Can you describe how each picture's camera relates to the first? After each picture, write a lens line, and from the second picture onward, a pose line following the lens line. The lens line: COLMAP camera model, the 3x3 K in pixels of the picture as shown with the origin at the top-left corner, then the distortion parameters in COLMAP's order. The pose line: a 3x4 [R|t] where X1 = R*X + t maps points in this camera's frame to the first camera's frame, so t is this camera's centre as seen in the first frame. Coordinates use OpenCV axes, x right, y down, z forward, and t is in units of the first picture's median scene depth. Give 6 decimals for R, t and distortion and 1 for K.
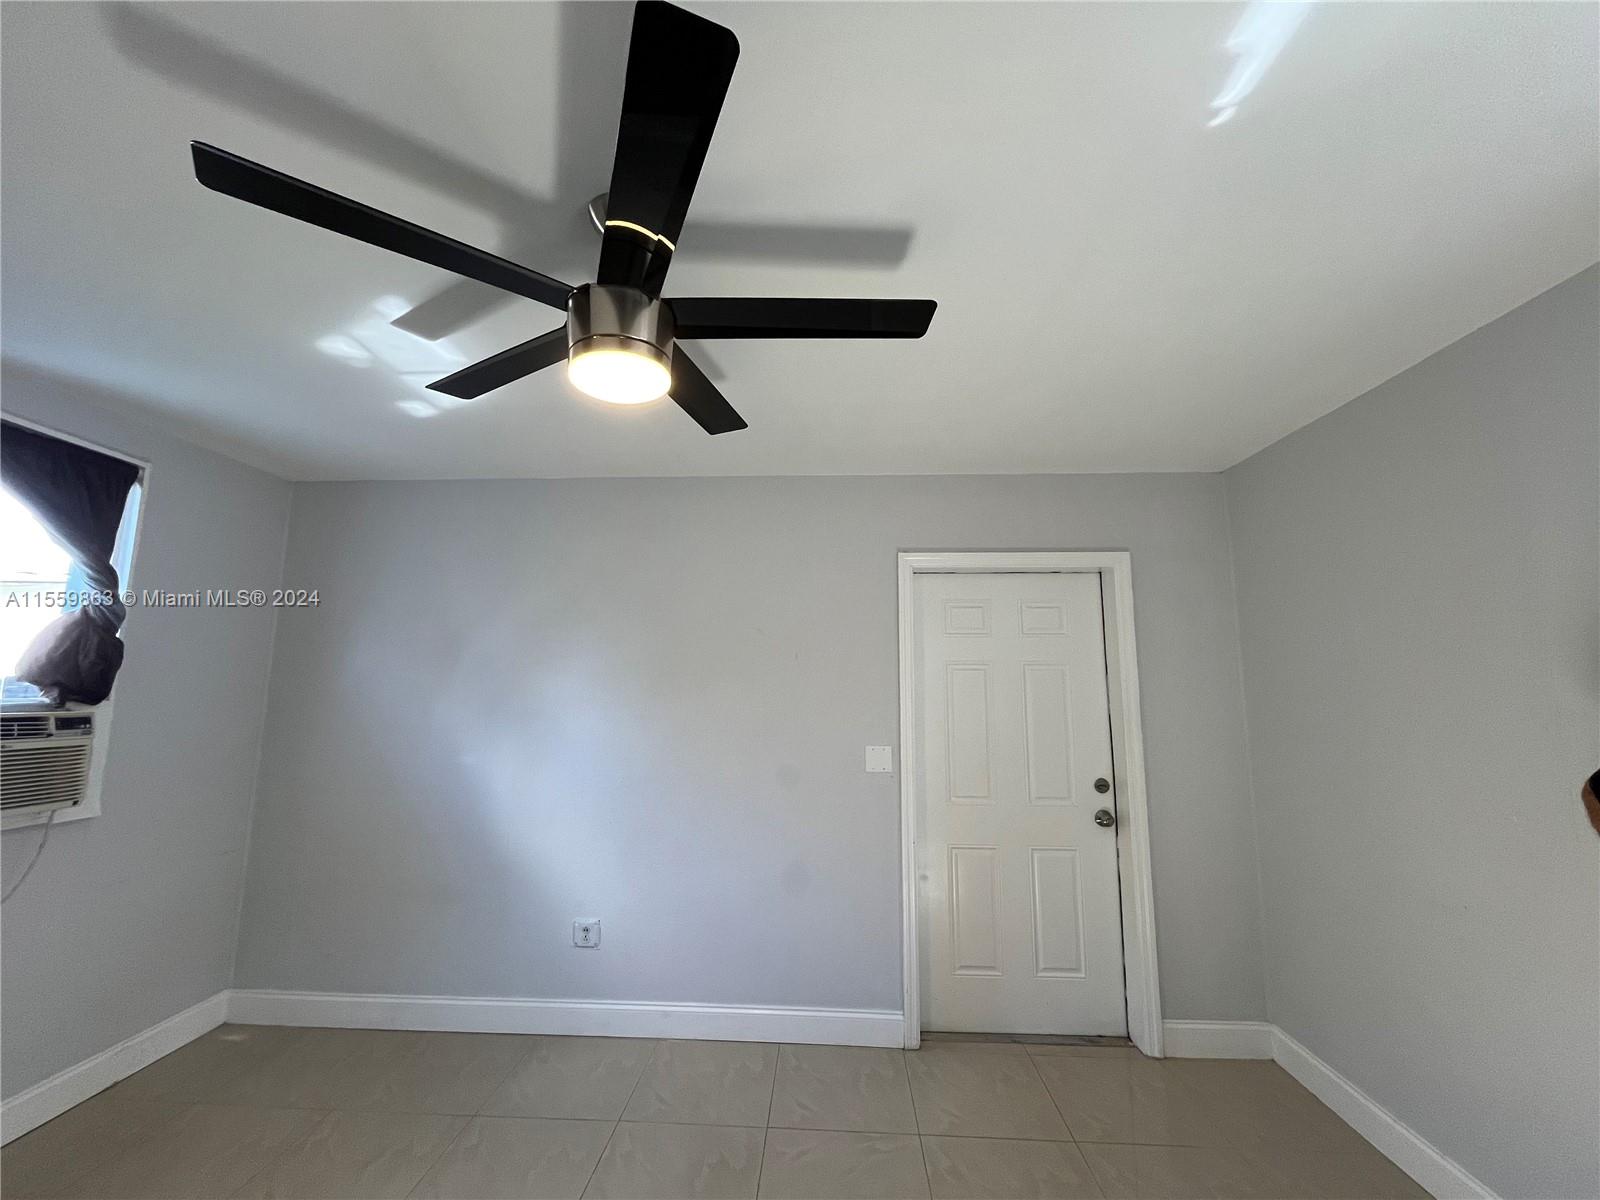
lens RADIAL K [[644.3, 0, 800.0], [0, 644.3, 600.0], [0, 0, 1]] dist [-0.001674, -0.000207]
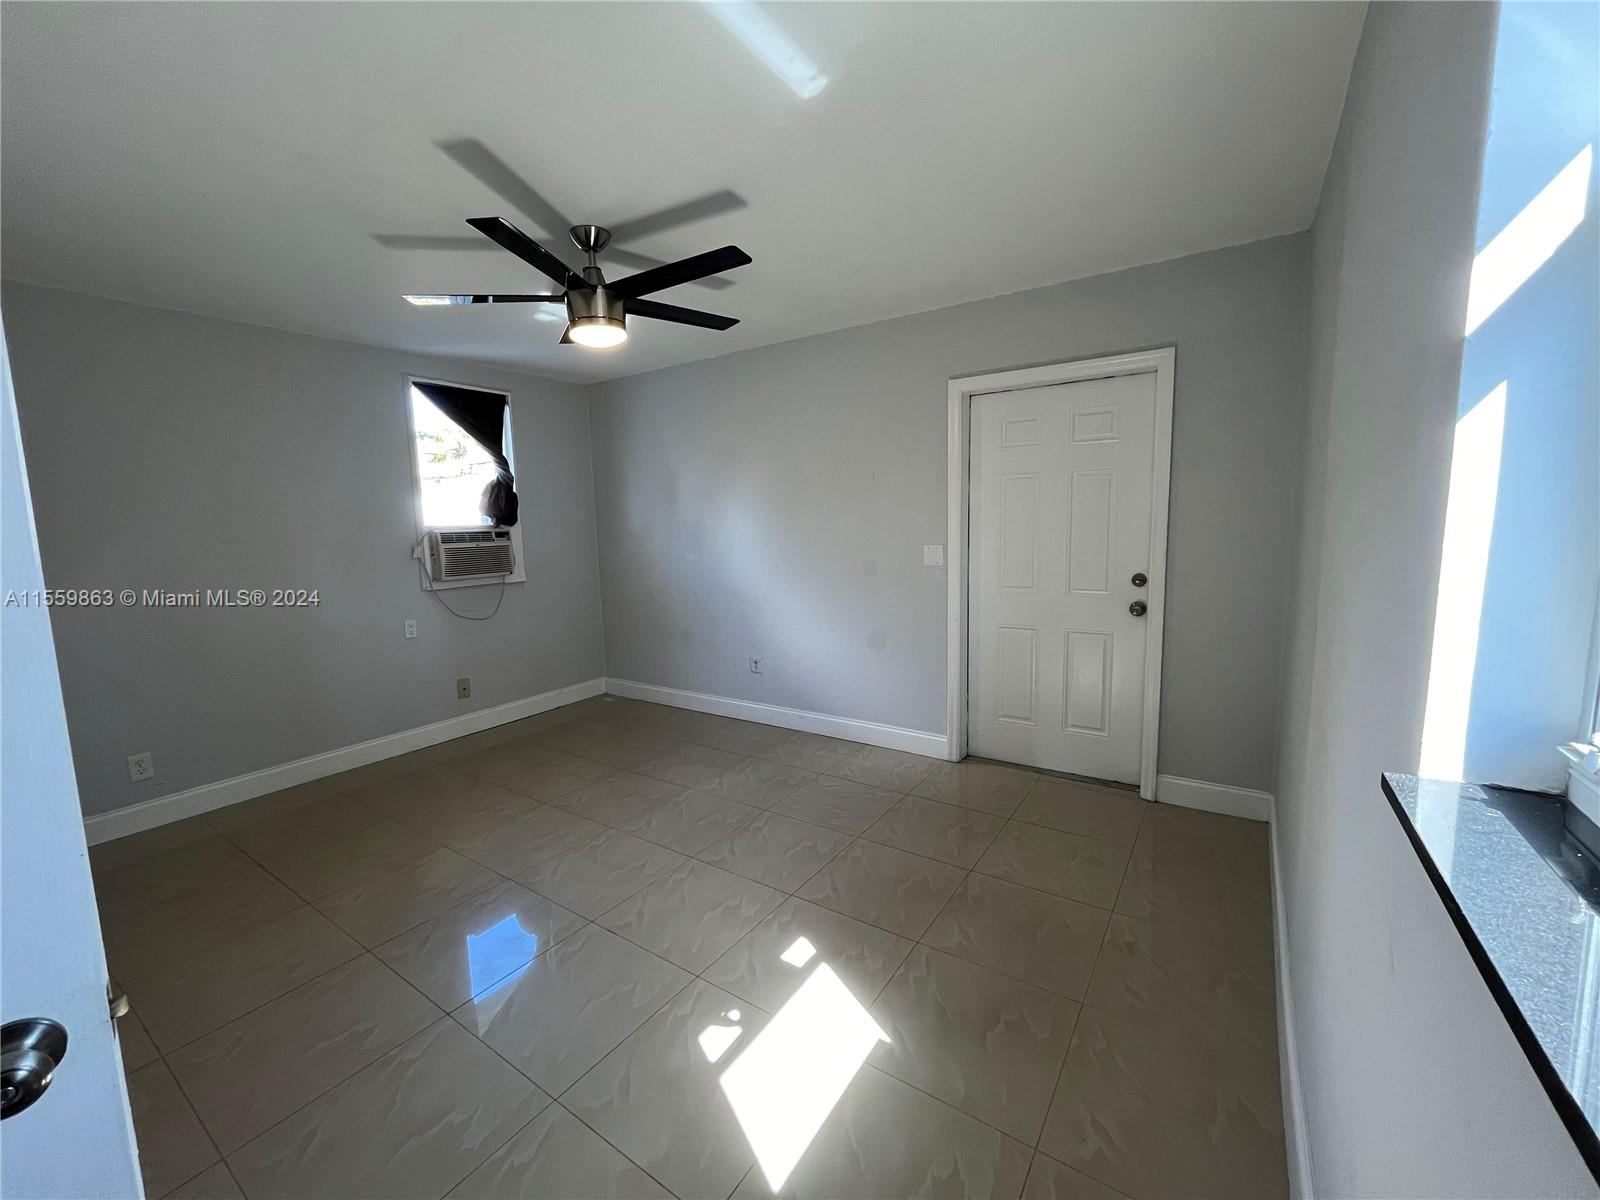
lens RADIAL K [[644.3, 0, 800.0], [0, 644.3, 600.0], [0, 0, 1]] dist [-0.001674, -0.000207]
pose [[0.855110, 0.034826, -0.517276, 0.578031], [0.106151, 0.964843, 0.240437, 0.000293], [0.507463, -0.260509, 0.821350, -0.198050]]
